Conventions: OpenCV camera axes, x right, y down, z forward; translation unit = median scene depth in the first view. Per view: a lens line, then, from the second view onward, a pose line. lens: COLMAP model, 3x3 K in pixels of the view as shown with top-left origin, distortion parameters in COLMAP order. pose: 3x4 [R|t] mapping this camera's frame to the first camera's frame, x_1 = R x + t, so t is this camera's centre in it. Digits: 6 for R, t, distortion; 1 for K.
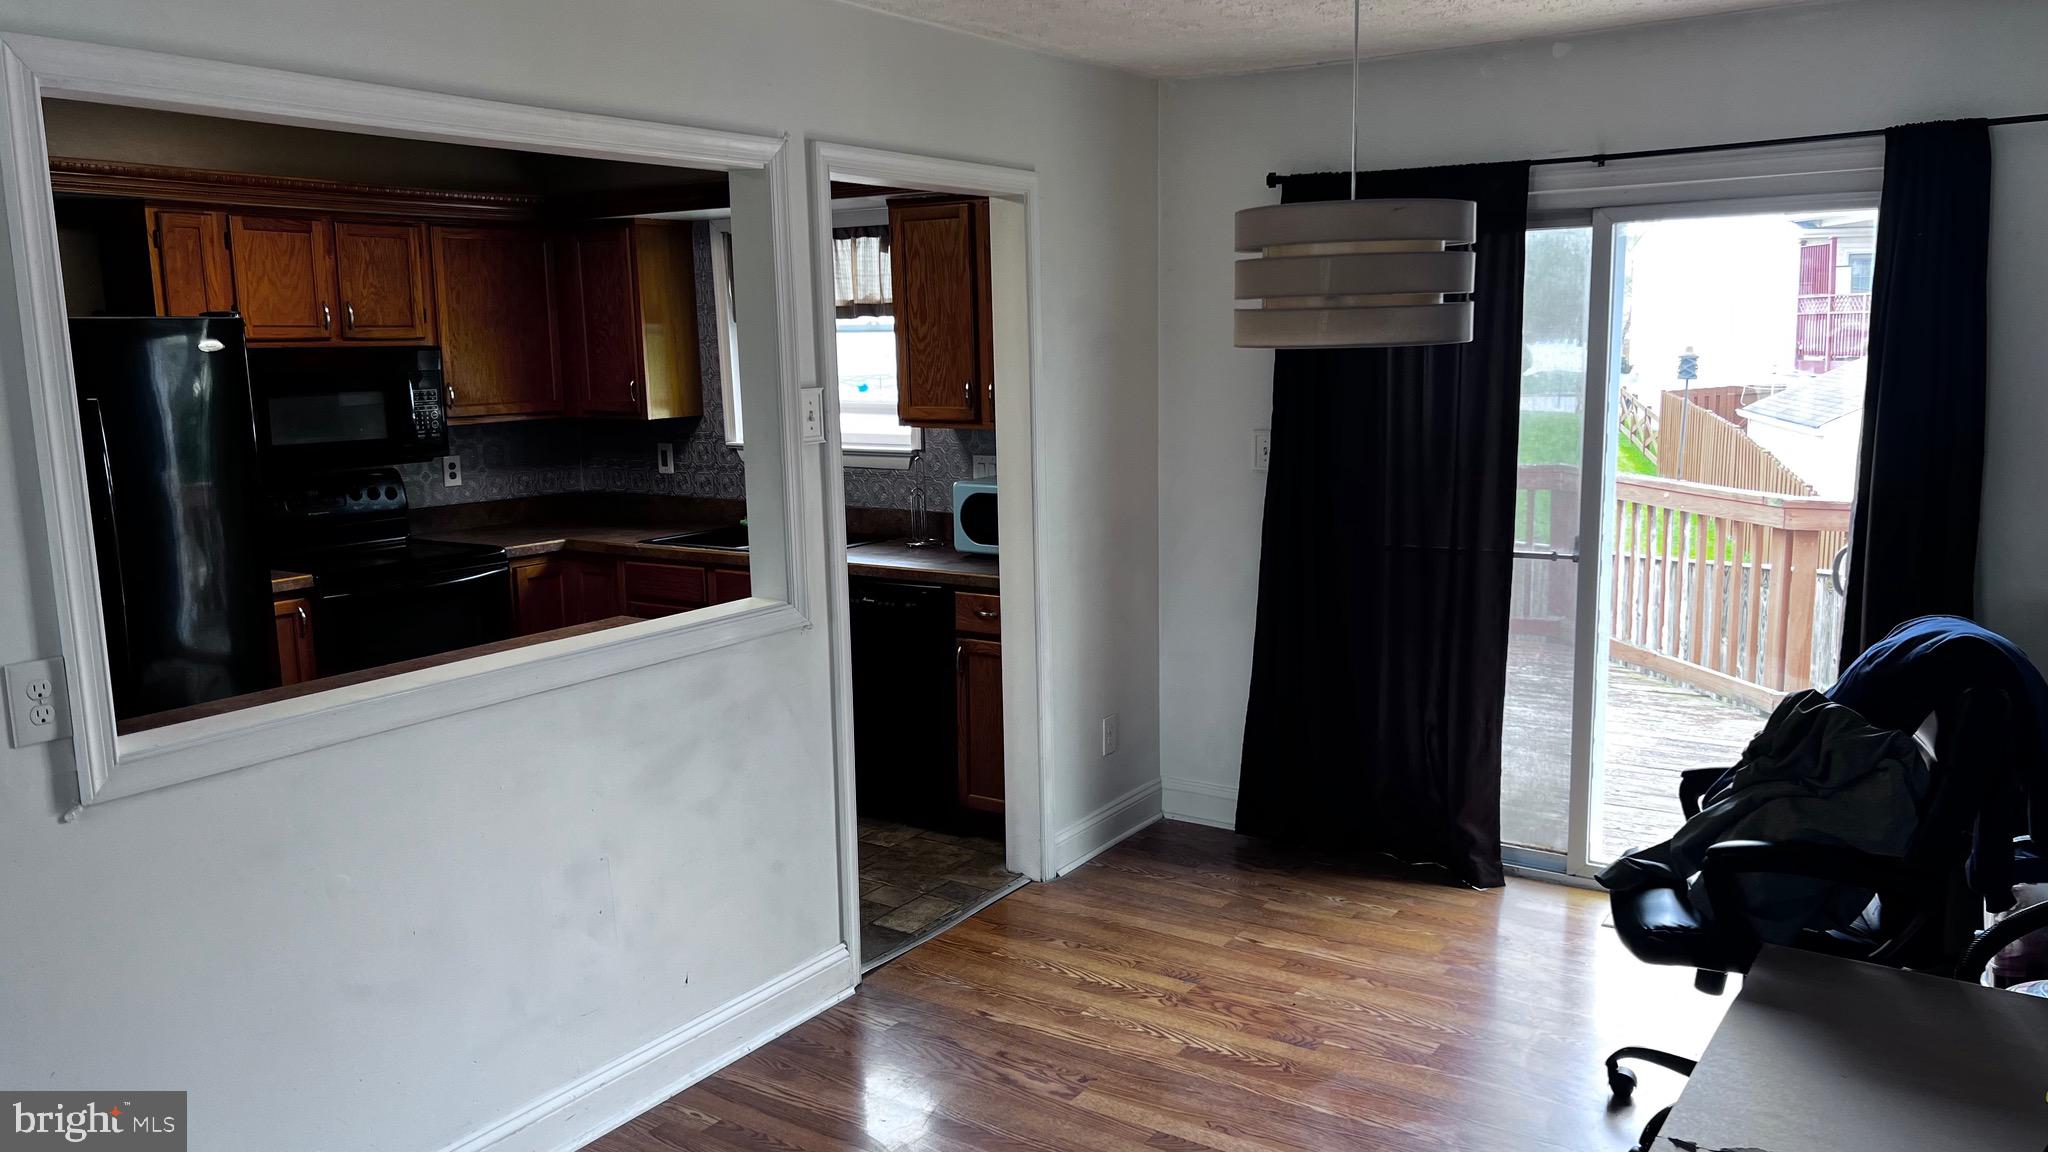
lens RADIAL K [[1555.3, 0, 1021.0], [0, 1555.3, 589.0], [0, 0, 1]] dist [0.081638, -0.108615]
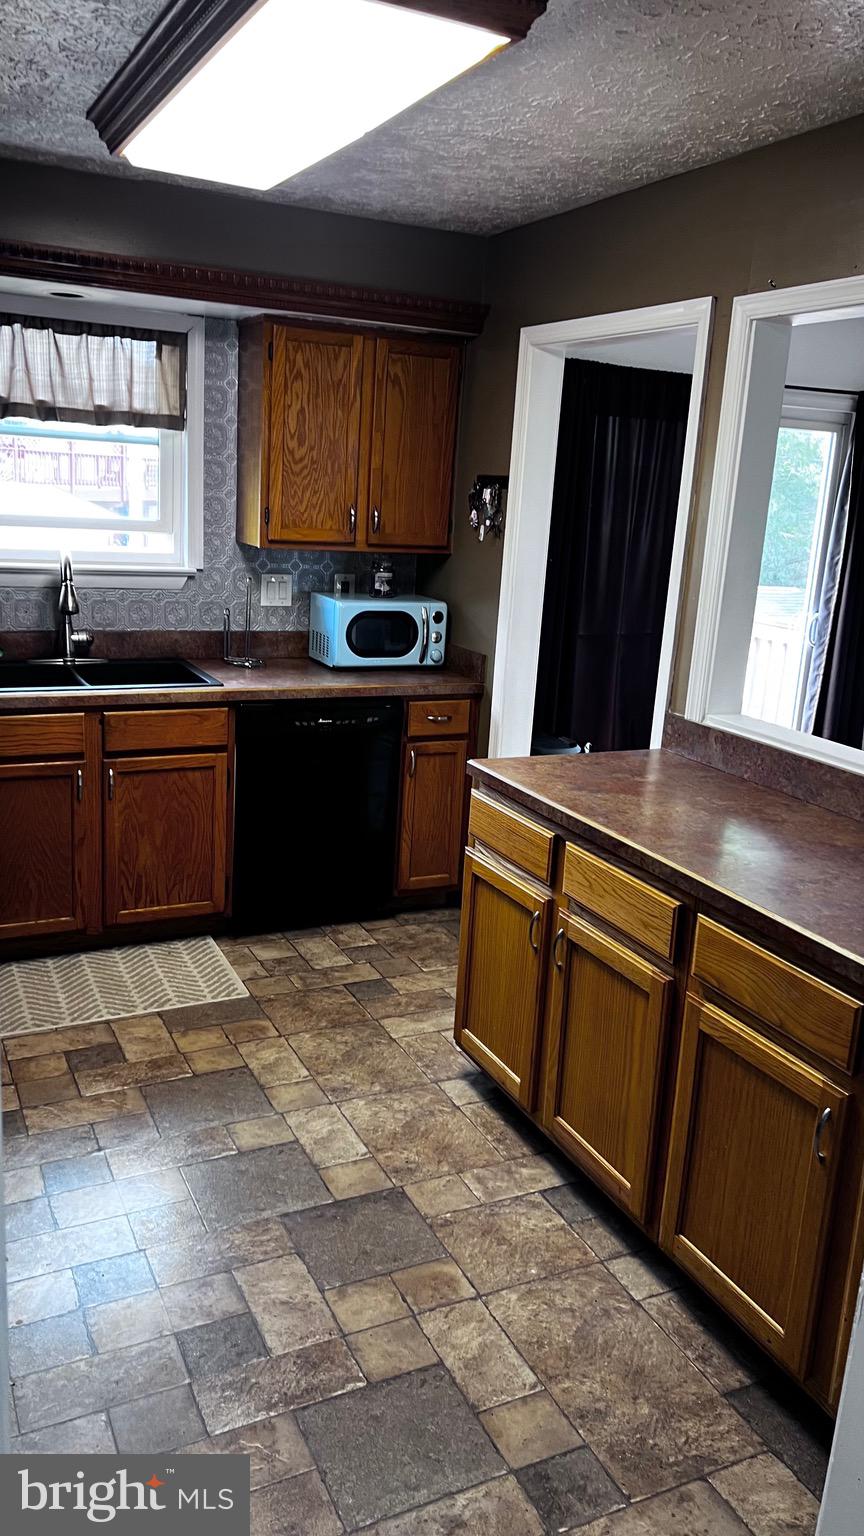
lens RADIAL K [[1166.5, 0, 434.1], [0, 1166.5, 757.2], [0, 0, 1]] dist [0.081638, -0.108615]
pose [[0.489840, -0.158876, 0.857214, -0.693194], [0.076021, 0.987293, 0.139544, -0.067795], [-0.868492, -0.003188, 0.495694, 0.527492]]
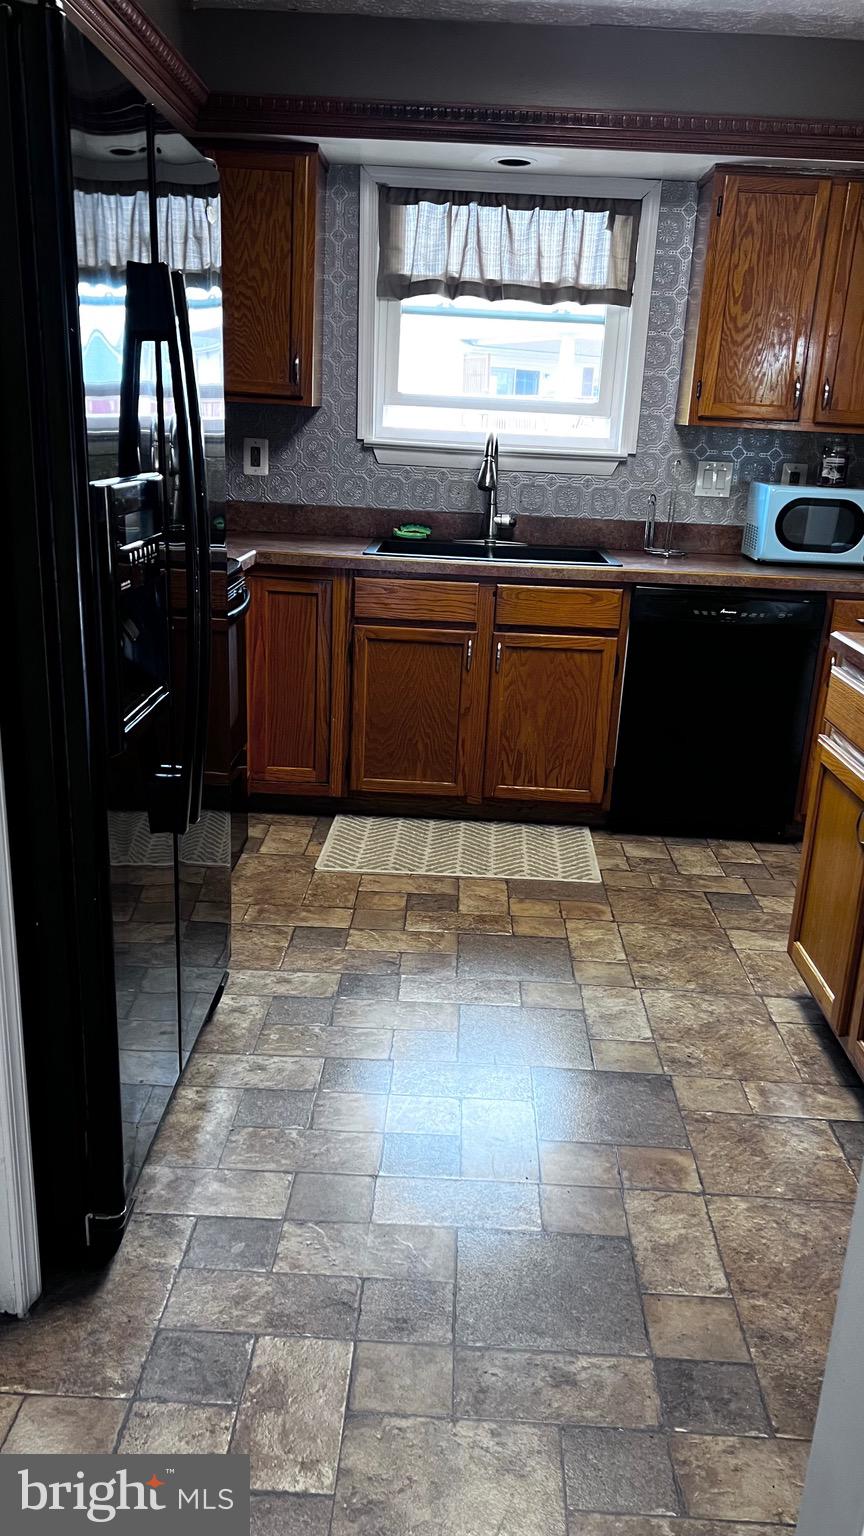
lens RADIAL K [[1166.5, 0, 428.5], [0, 1166.5, 774.5], [0, 0, 1]] dist [0.081638, -0.108615]
pose [[0.838846, -0.102680, 0.534597, -0.613028], [0.025659, 0.988416, 0.149583, -0.006371], [-0.543764, -0.111760, 0.831764, 0.469668]]
